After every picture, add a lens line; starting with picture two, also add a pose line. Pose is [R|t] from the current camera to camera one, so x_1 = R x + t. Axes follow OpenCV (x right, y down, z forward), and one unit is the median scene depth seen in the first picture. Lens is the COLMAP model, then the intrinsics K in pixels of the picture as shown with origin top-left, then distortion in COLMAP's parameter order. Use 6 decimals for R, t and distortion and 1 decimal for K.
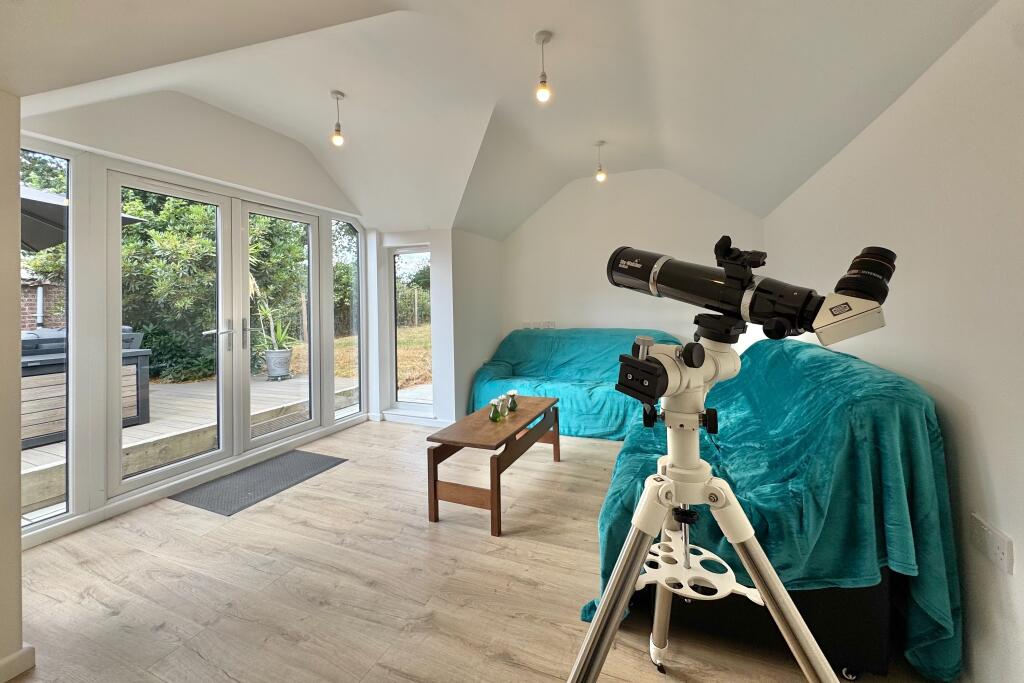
lens RADIAL K [[408.7, 0, 514.0], [0, 408.7, 306.0], [0, 0, 1]] dist [-0.000085, 0.000019]
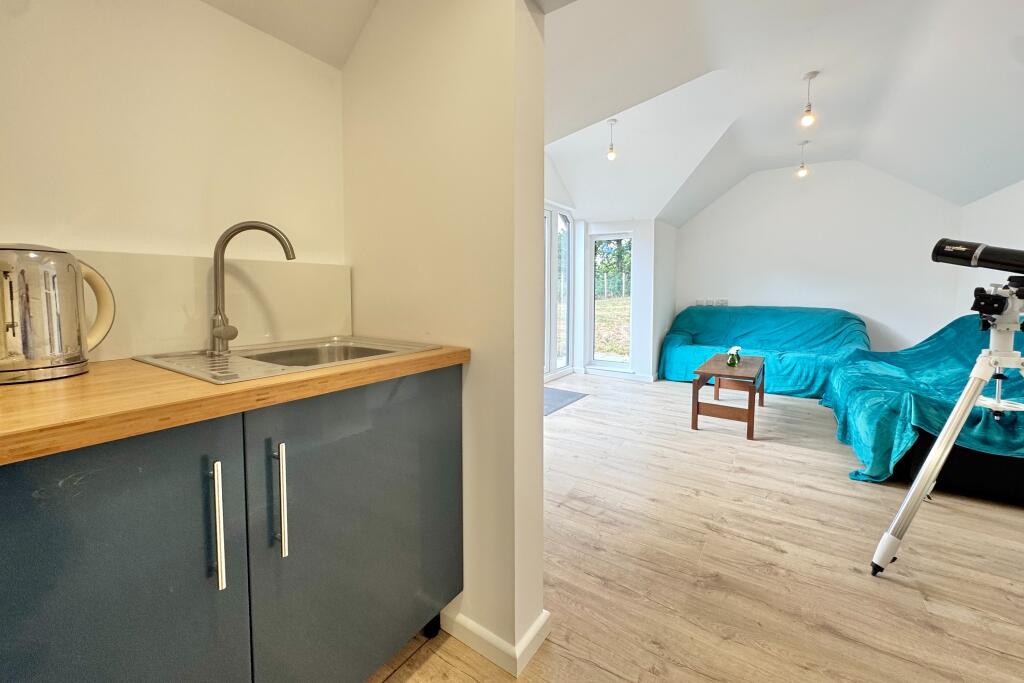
lens RADIAL K [[411.4, 0, 512.9], [0, 411.4, 317.4], [0, 0, 1]] dist [0.001224, 0.000346]
pose [[0.980549, 0.035556, -0.193026, -0.363827], [-0.023392, 0.997615, 0.064937, 0.036468], [0.194874, -0.059159, 0.979042, -0.334400]]
